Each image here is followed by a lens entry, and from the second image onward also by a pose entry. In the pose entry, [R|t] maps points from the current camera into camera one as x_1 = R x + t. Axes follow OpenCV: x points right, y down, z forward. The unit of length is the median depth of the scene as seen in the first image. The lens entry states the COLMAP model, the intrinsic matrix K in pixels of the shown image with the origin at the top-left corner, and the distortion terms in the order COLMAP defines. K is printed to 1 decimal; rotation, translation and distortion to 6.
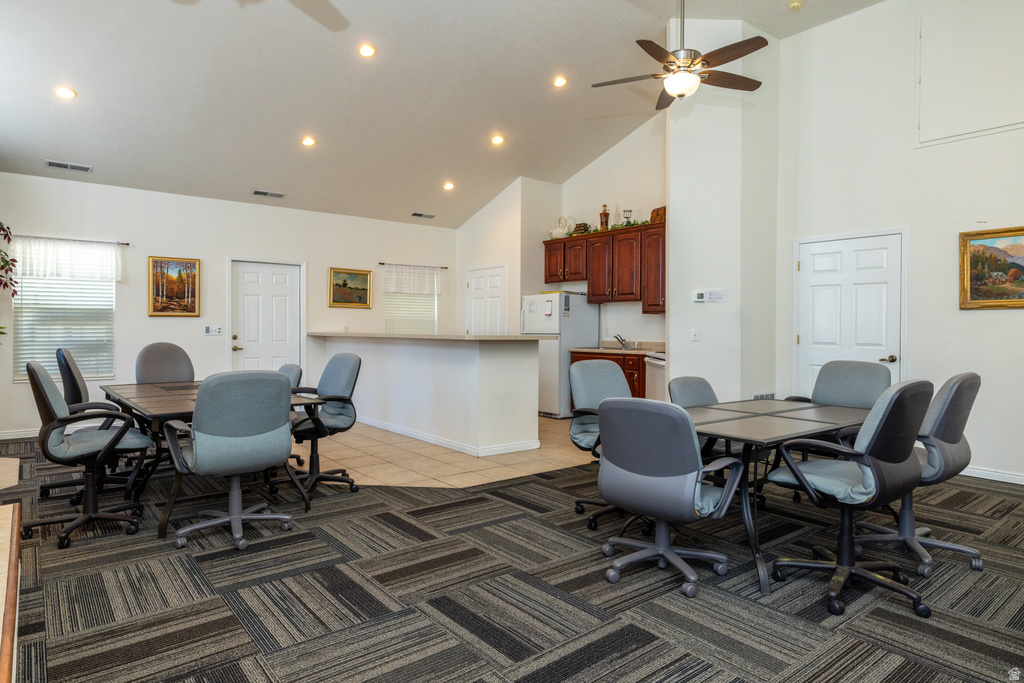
lens RADIAL K [[603.7, 0, 508.3], [0, 603.7, 338.3], [0, 0, 1]] dist [-0.016338, -0.001163]
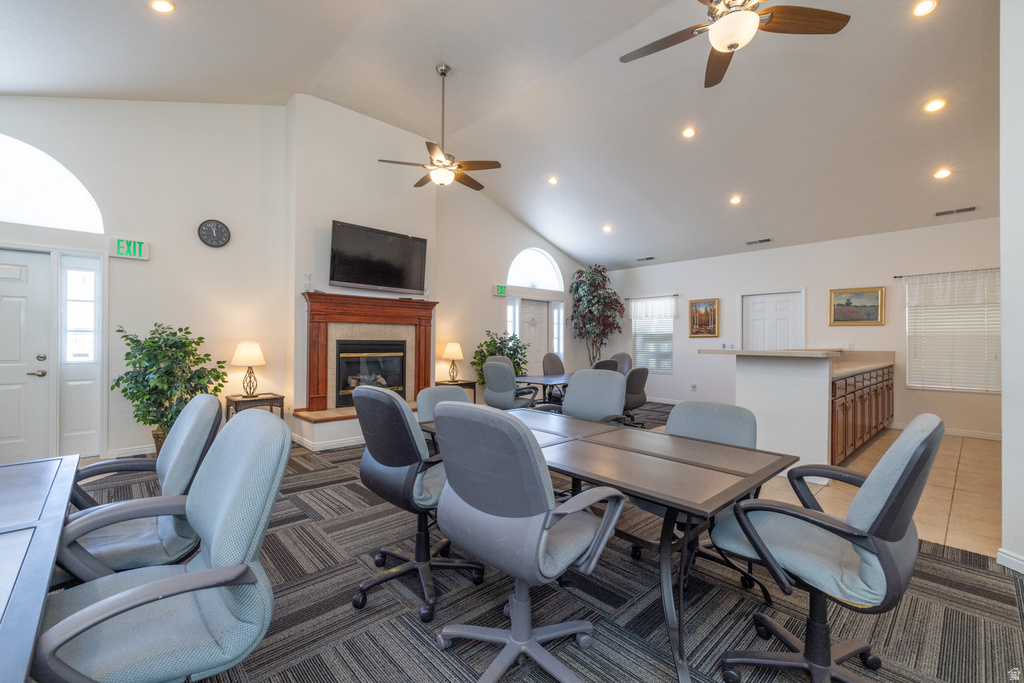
lens RADIAL K [[435.1, 0, 509.5], [0, 435.1, 341.5], [0, 0, 1]] dist [-0.001599, -0.000085]
pose [[0.068321, -0.007912, -0.997632, 0.534981], [-0.018700, 0.999783, -0.009210, -0.005842], [0.997488, 0.019285, 0.068158, 0.429431]]
